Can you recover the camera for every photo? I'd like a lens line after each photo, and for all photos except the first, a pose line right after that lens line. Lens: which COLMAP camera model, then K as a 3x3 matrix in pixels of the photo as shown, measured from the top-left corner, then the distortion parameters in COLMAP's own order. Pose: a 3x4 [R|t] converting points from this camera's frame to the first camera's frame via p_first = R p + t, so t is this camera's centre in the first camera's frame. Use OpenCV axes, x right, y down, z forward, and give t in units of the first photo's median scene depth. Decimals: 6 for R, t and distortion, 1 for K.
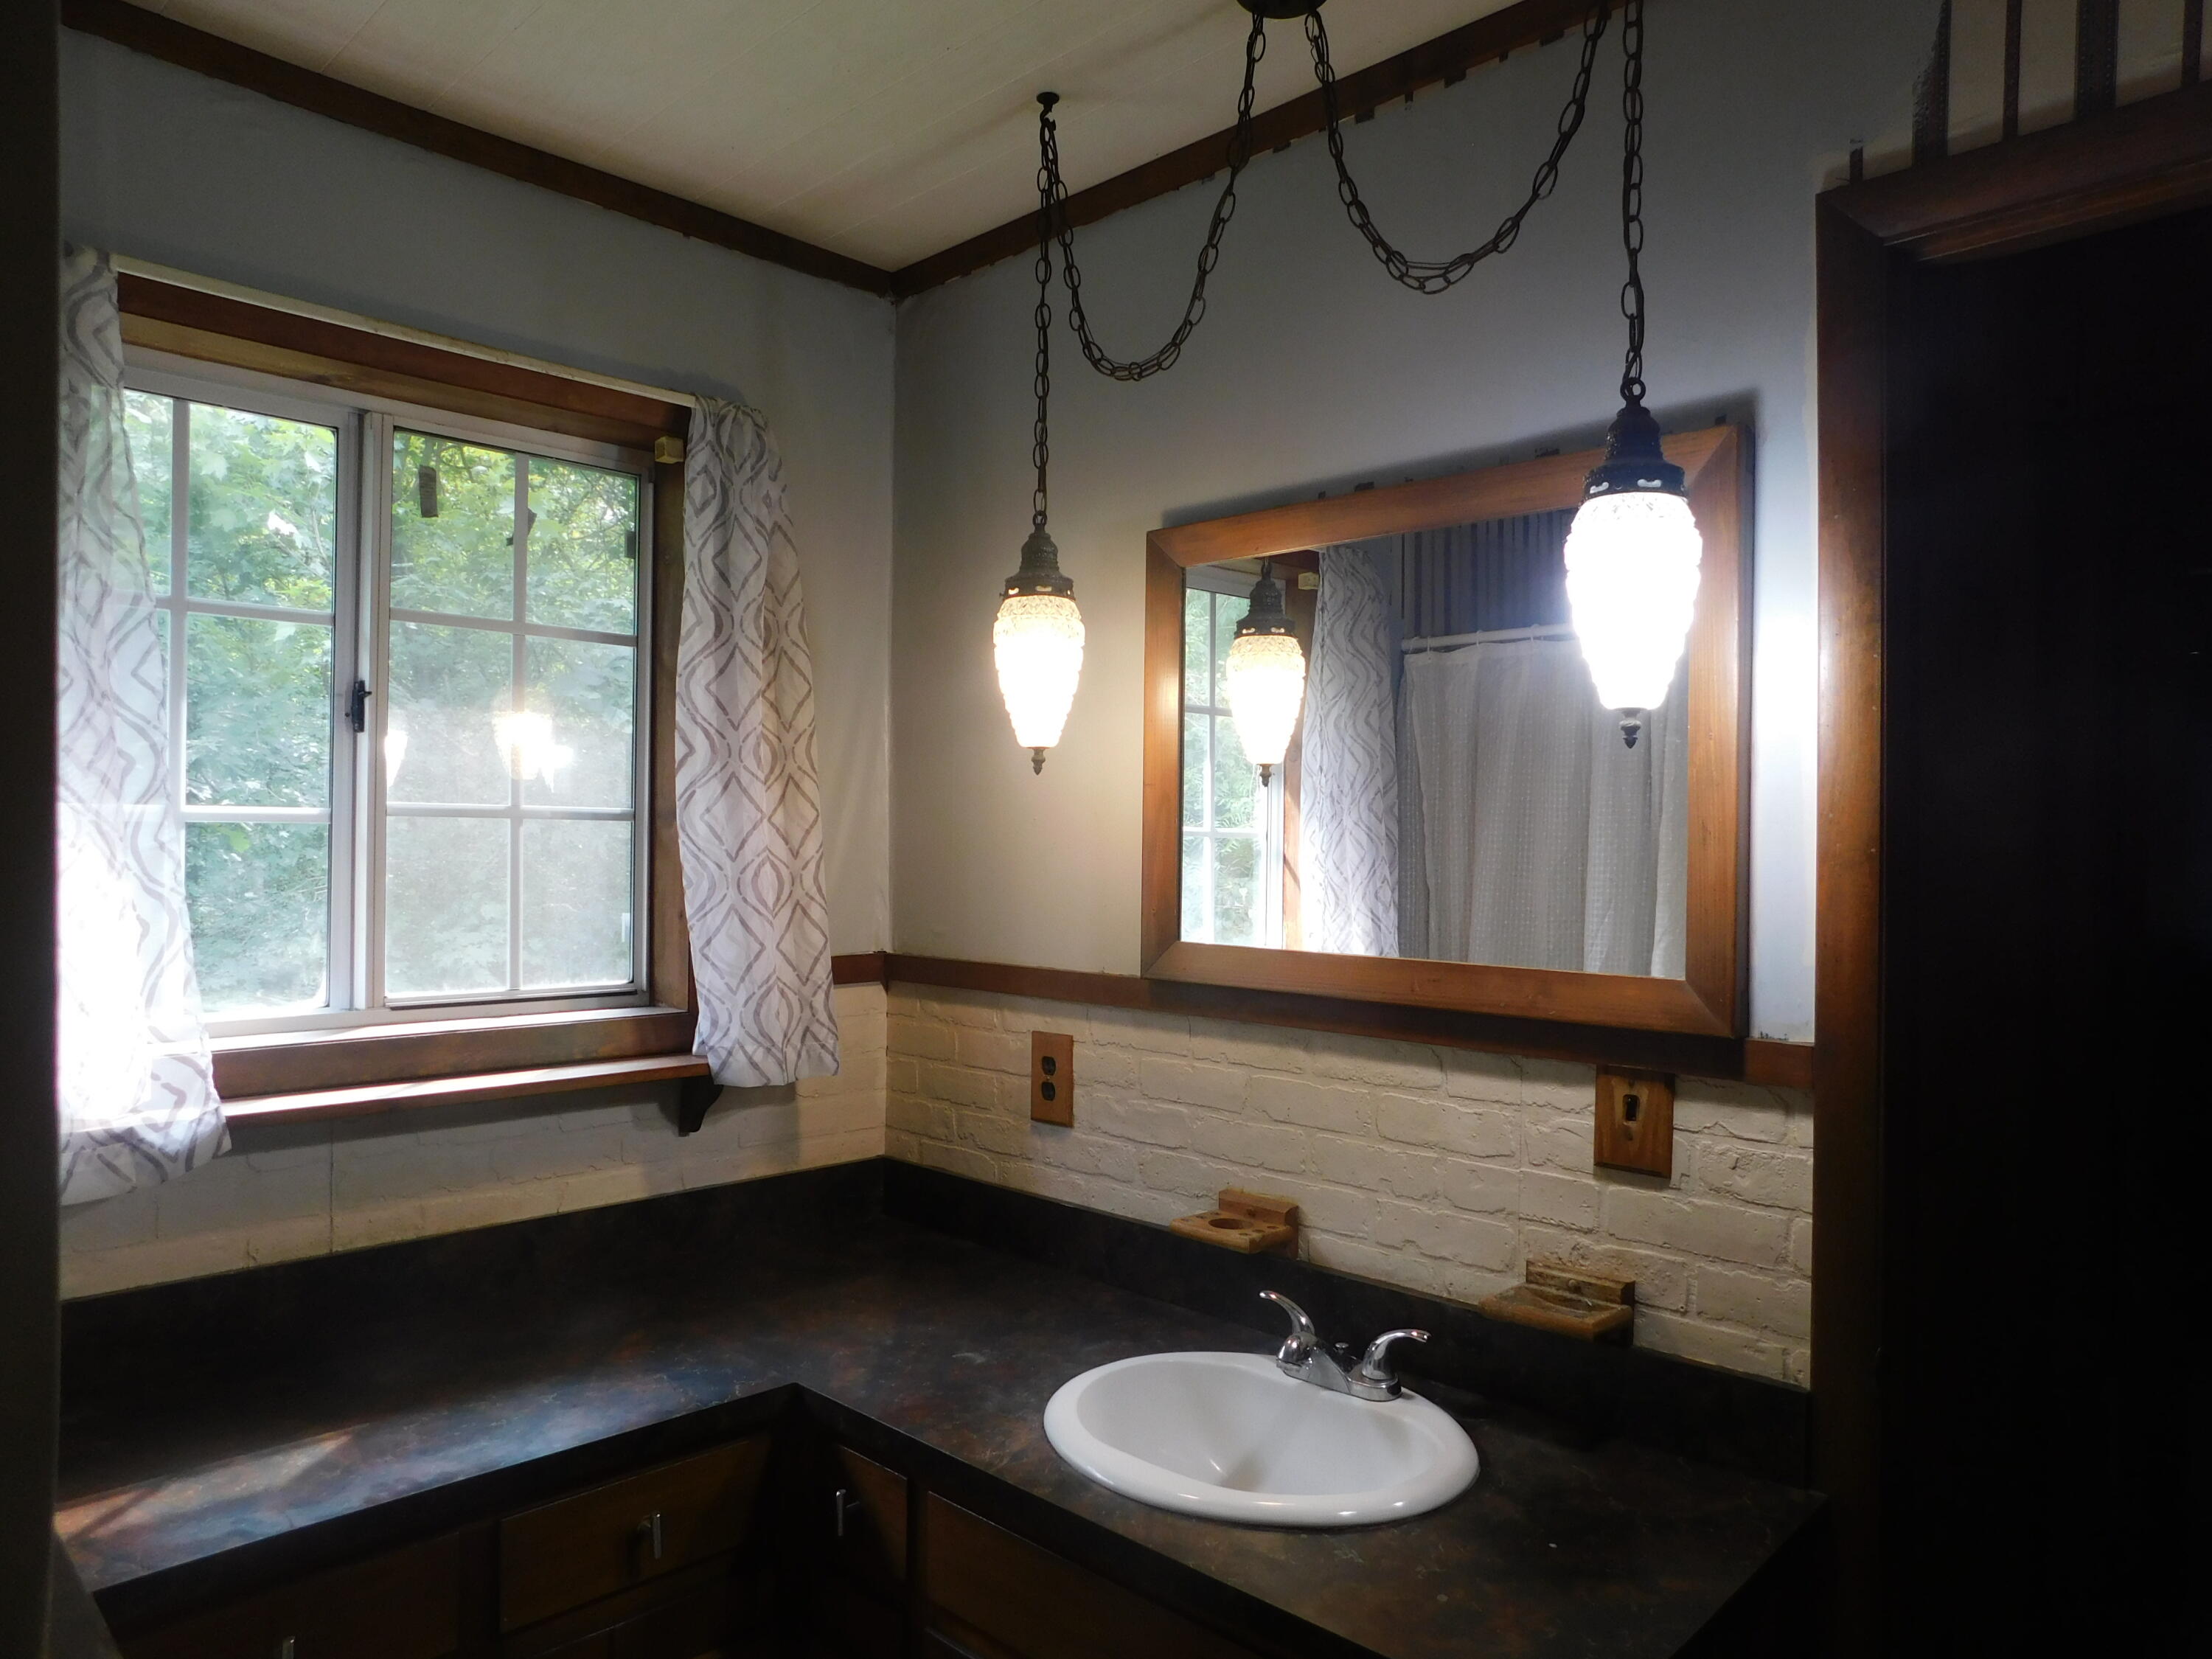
lens RADIAL K [[1473.9, 0, 1100.4], [0, 1473.9, 831.1], [0, 0, 1]] dist [-0.077333, 0.071438]
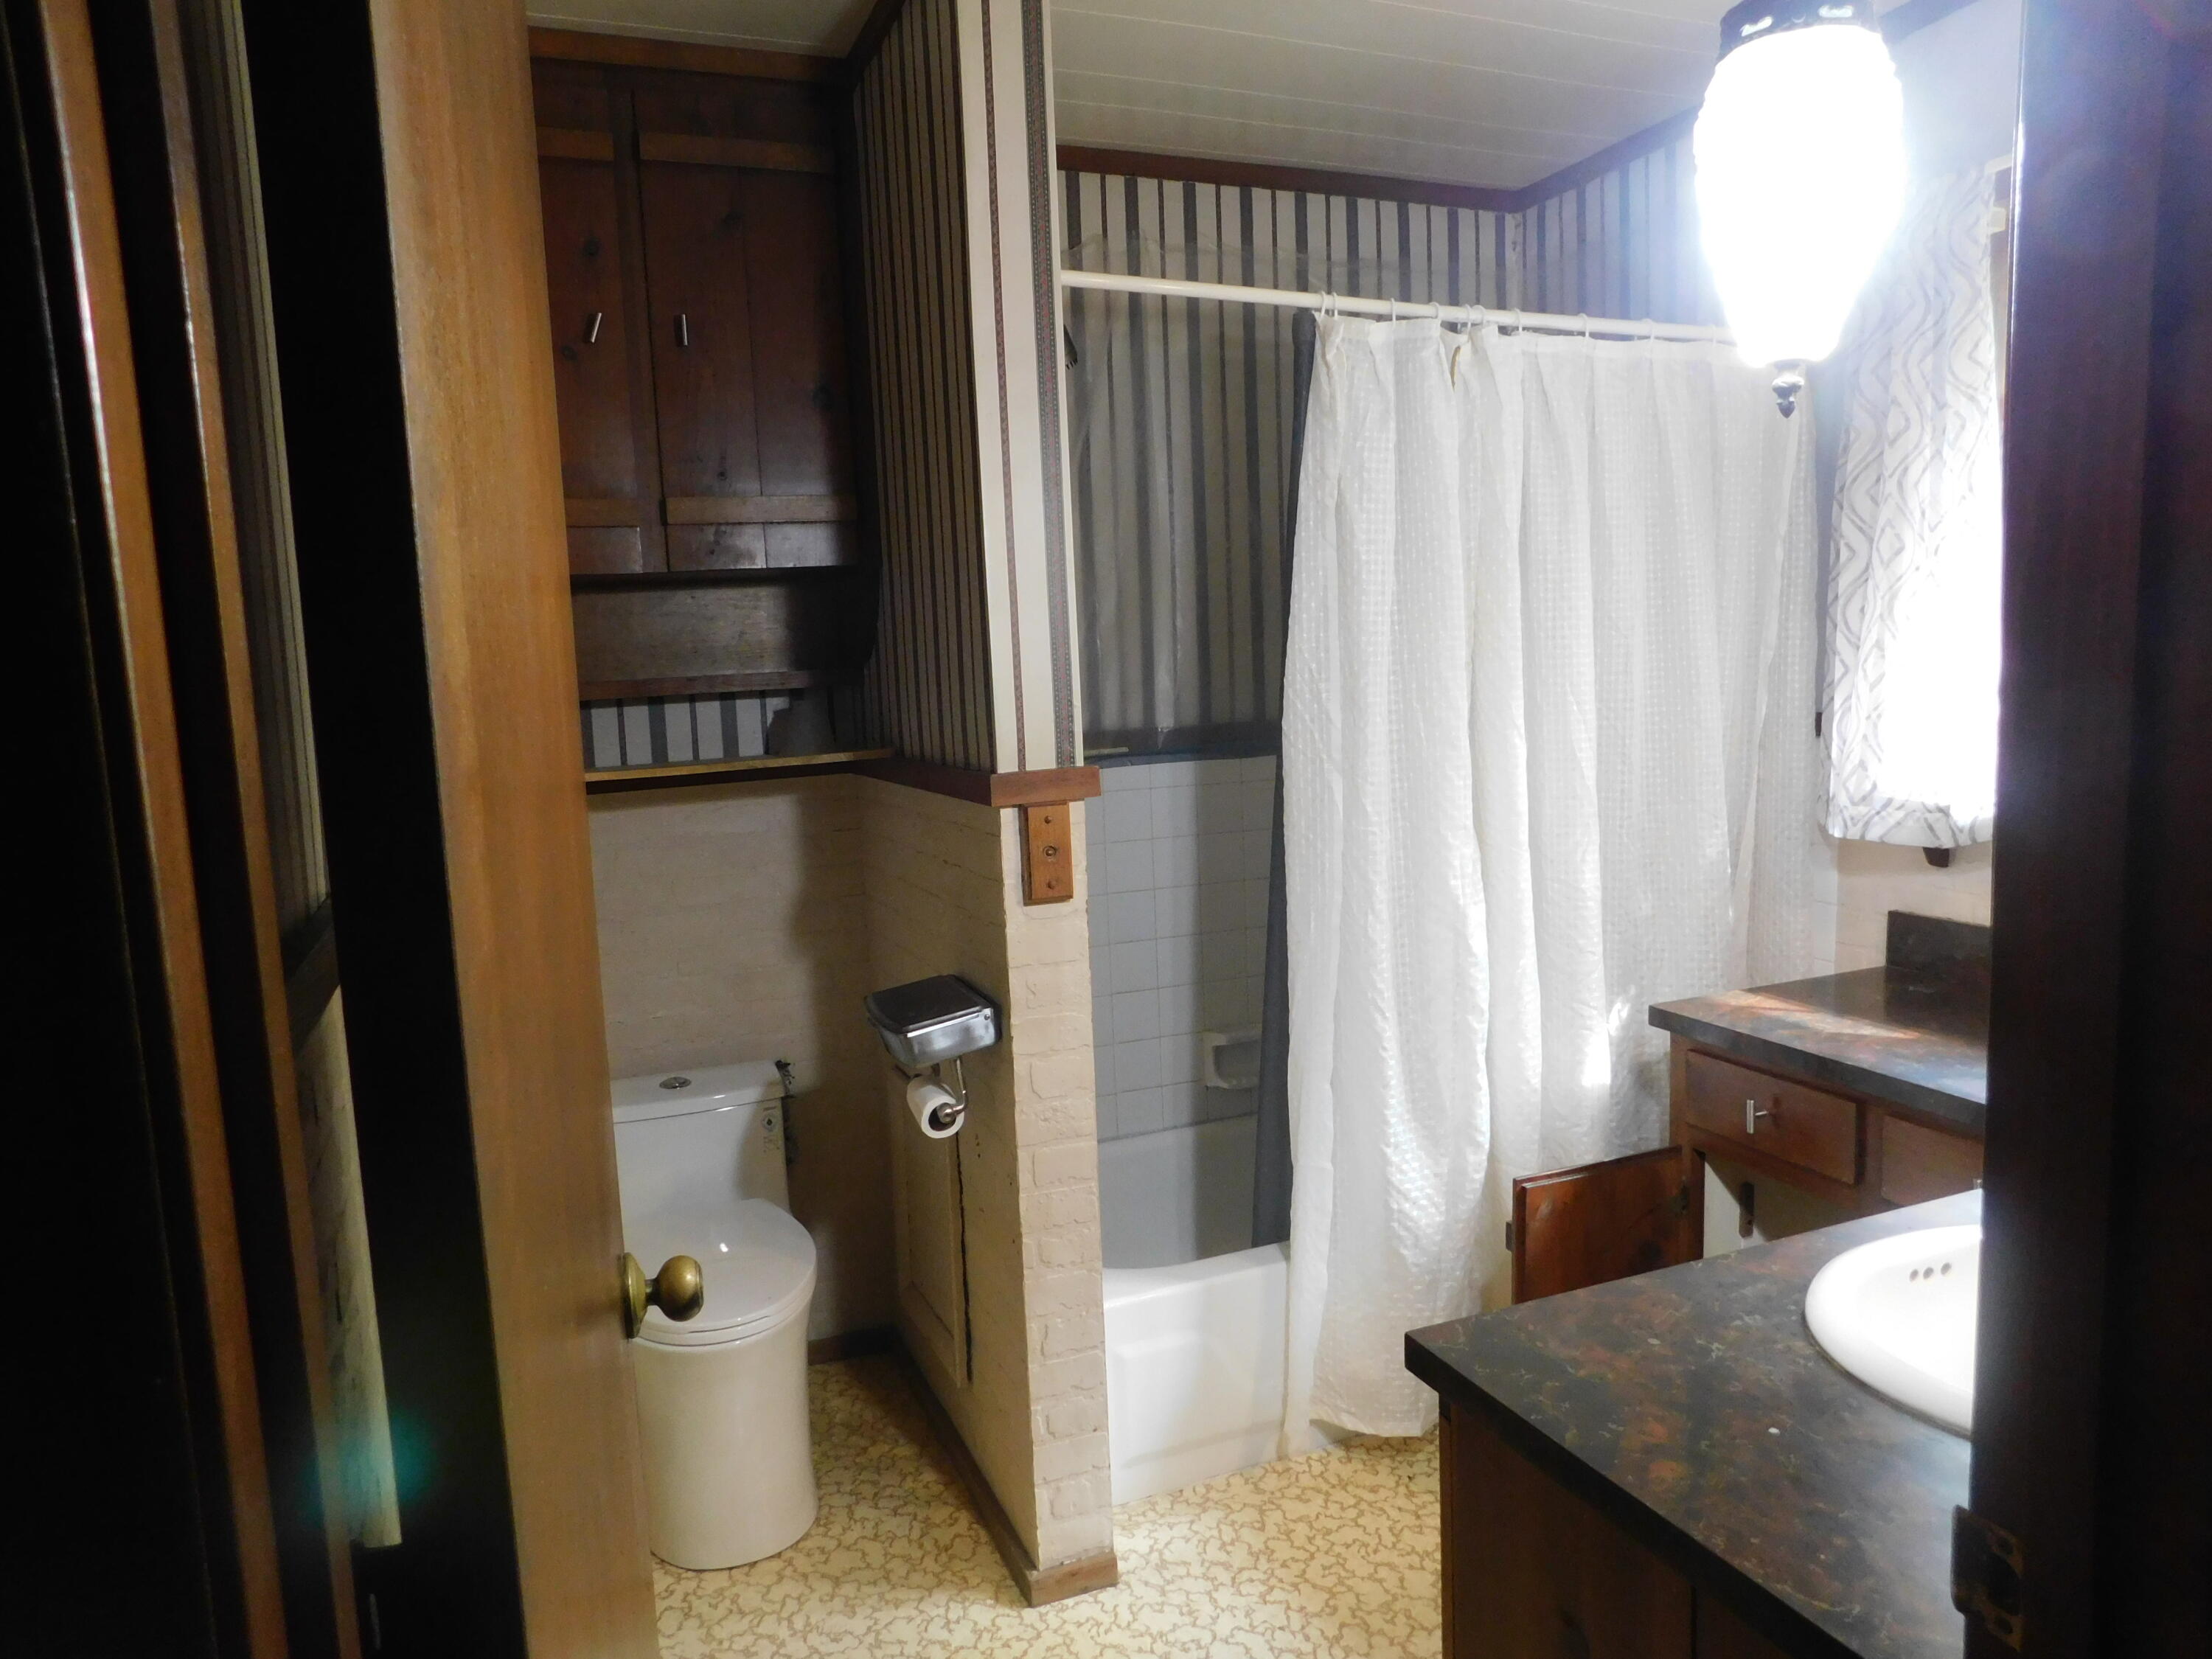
lens RADIAL K [[1473.9, 0, 1100.4], [0, 1473.9, 831.1], [0, 0, 1]] dist [-0.077333, 0.071438]
pose [[-0.407224, 0.113395, -0.906262, 1.019987], [0.036643, 0.993492, 0.107844, 0.048726], [0.912593, 0.010708, -0.408729, 0.858774]]
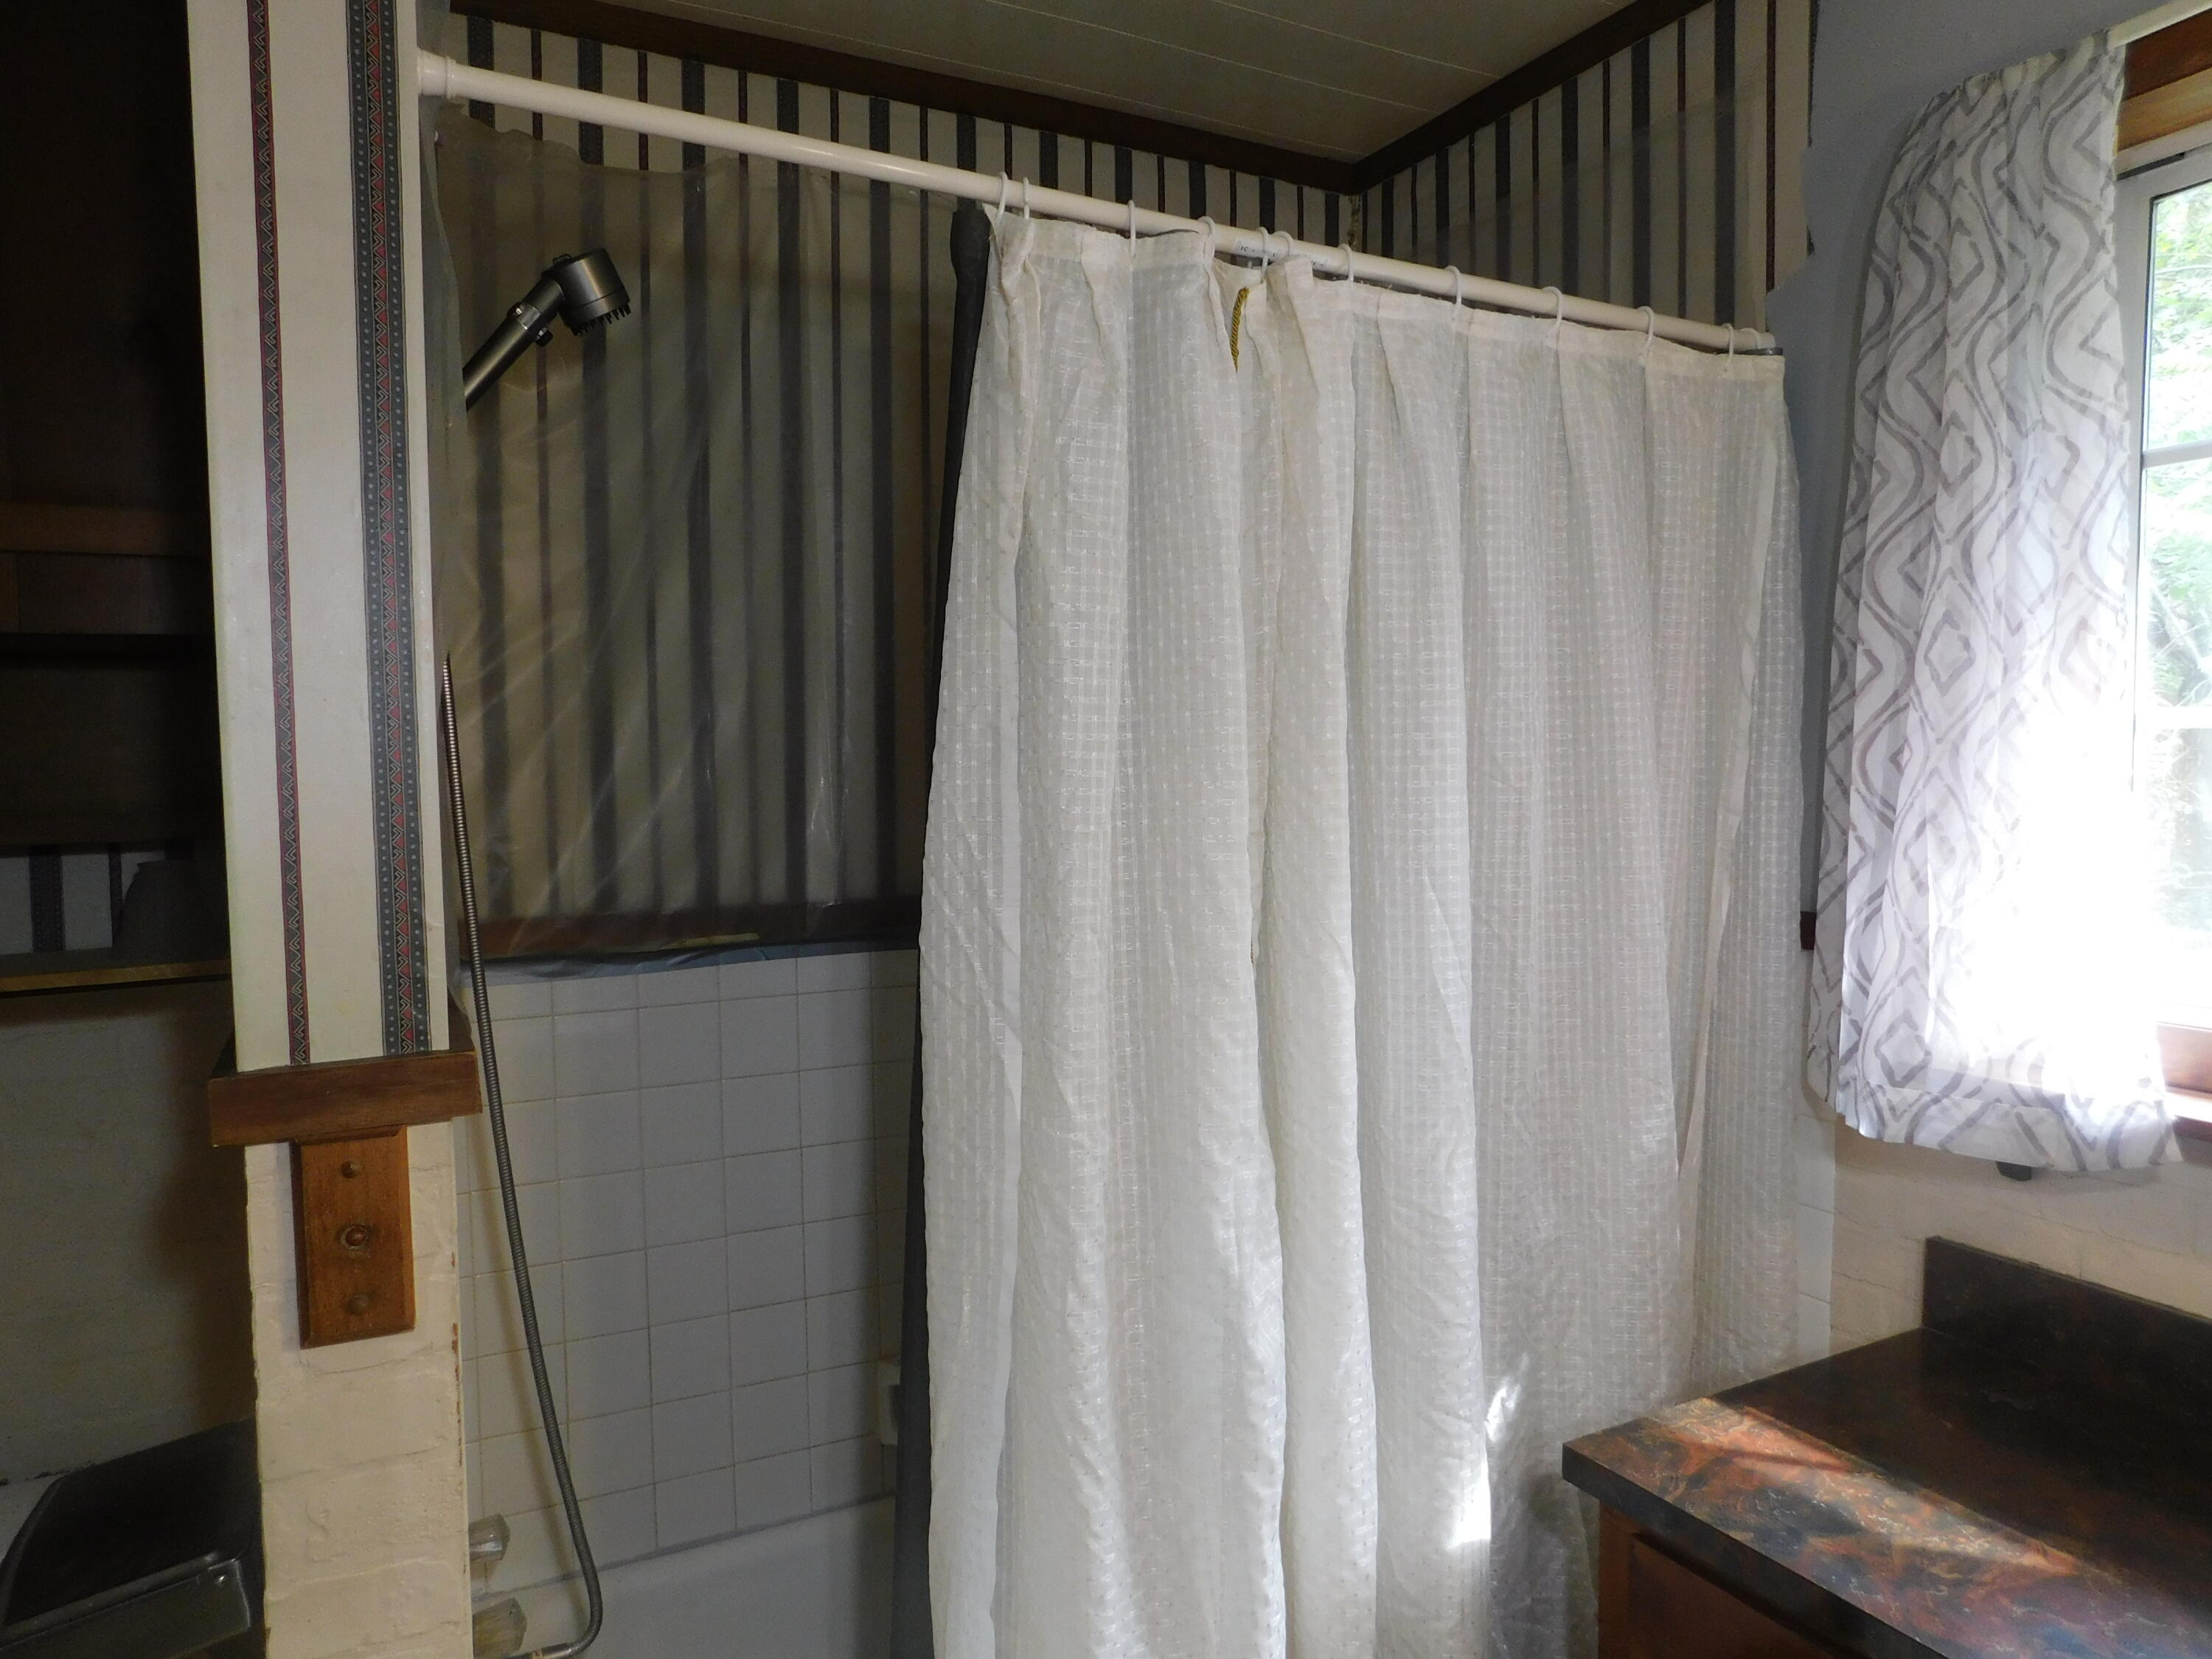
lens RADIAL K [[1443.9, 0, 1106.7], [0, 1443.9, 838.8], [0, 0, 1]] dist [-0.070556, 0.052467]
pose [[-0.315131, 0.046138, -0.947926, 0.286325], [0.009911, 0.998923, 0.045326, 0.015122], [0.948996, 0.004889, -0.315249, 0.766784]]
